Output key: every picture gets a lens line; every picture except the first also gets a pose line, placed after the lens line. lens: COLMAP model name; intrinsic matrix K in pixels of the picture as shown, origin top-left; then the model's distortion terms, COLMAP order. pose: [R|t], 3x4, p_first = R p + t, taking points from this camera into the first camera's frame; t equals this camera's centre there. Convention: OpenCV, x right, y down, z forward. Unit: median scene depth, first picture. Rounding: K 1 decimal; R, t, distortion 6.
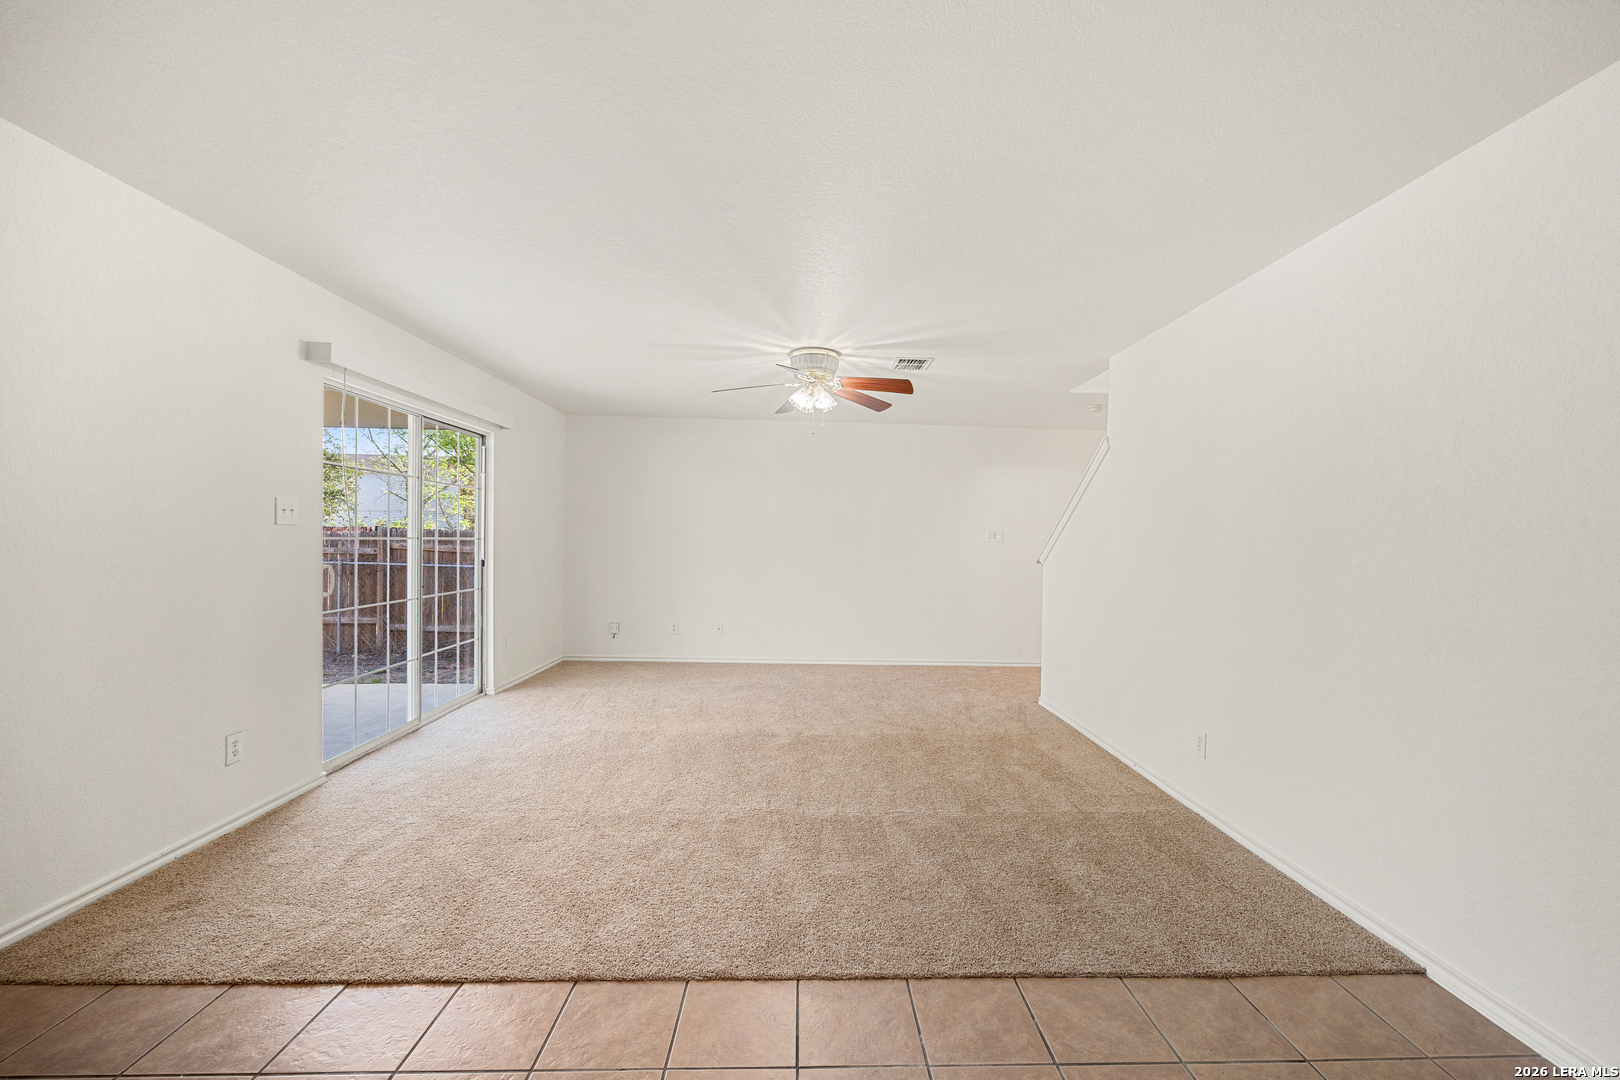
lens RADIAL K [[638.8, 0, 830.2], [0, 638.8, 558.0], [0, 0, 1]] dist [-0.000611, 0.000251]
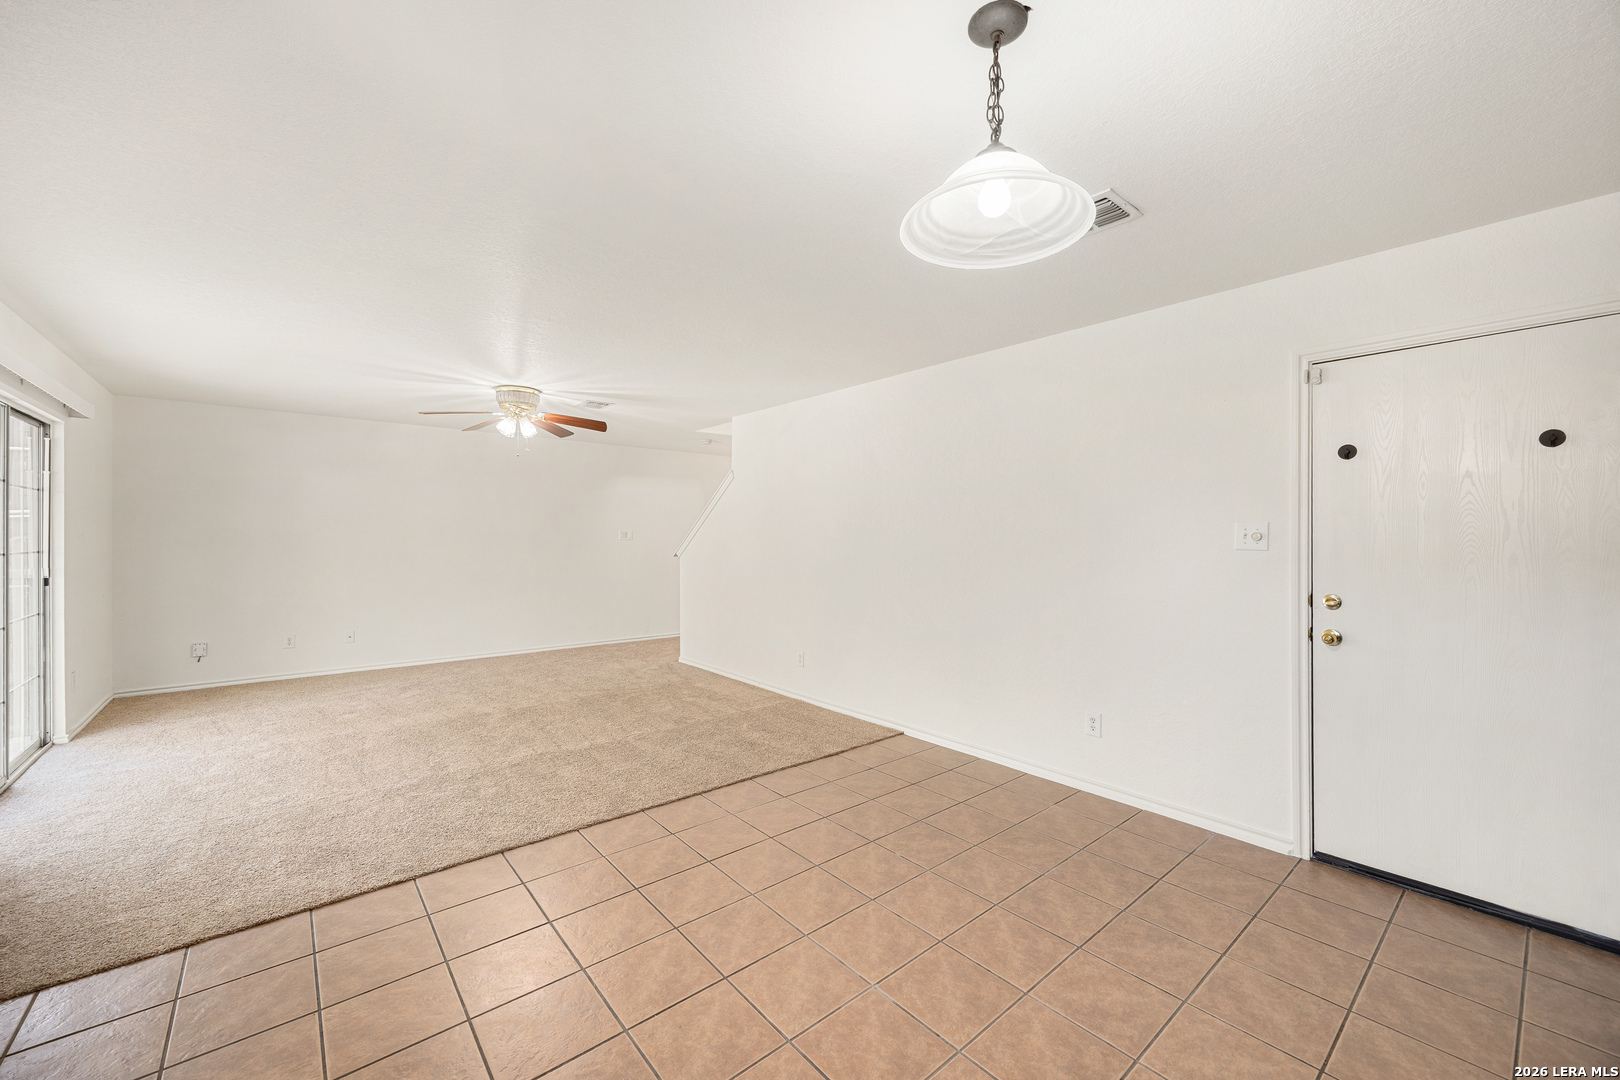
lens RADIAL K [[629.6, 0, 814.0], [0, 629.6, 542.1], [0, 0, 1]] dist [0.001994, 0.000160]
pose [[0.790790, -0.022781, 0.611663, -0.363369], [0.029222, 0.999573, -0.000552, -0.018272], [-0.611389, 0.018311, 0.791118, -0.316751]]
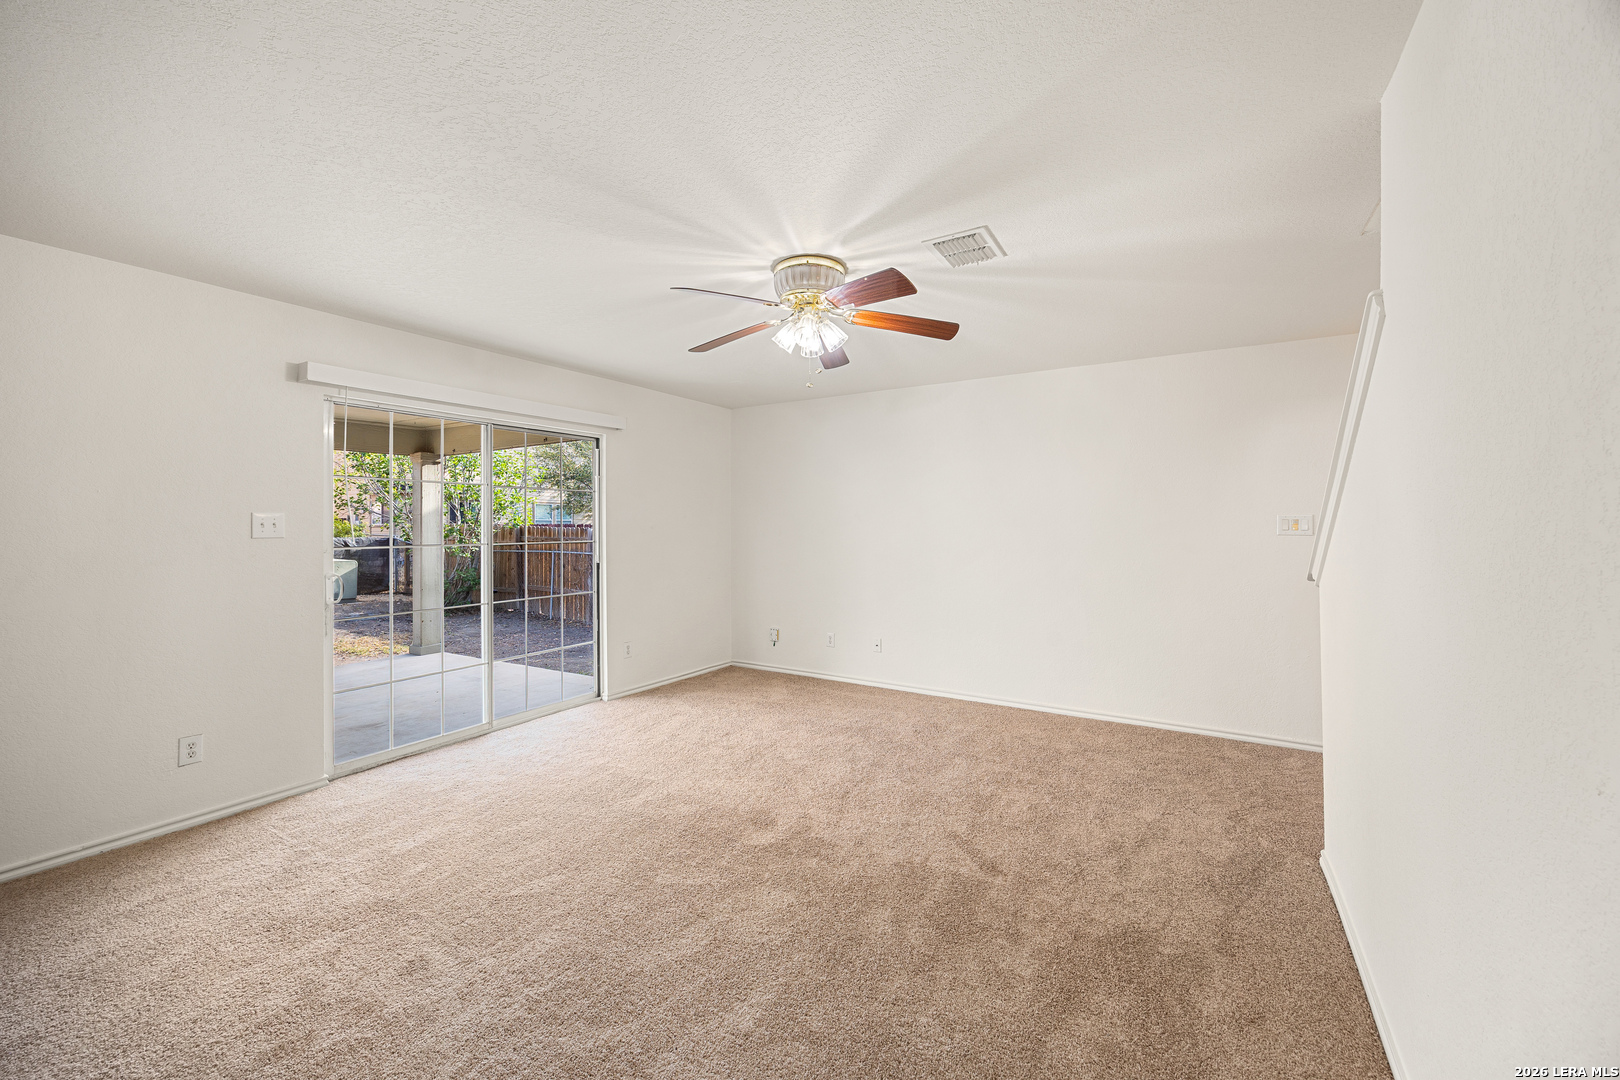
lens RADIAL K [[617.0, 0, 835.2], [0, 617.0, 527.0], [0, 0, 1]] dist [0.000088, -0.000049]
pose [[0.834103, -0.020001, -0.551247, 0.409417], [0.001925, 0.999442, -0.033350, -0.028417], [0.551606, 0.026756, 0.833676, 0.552028]]
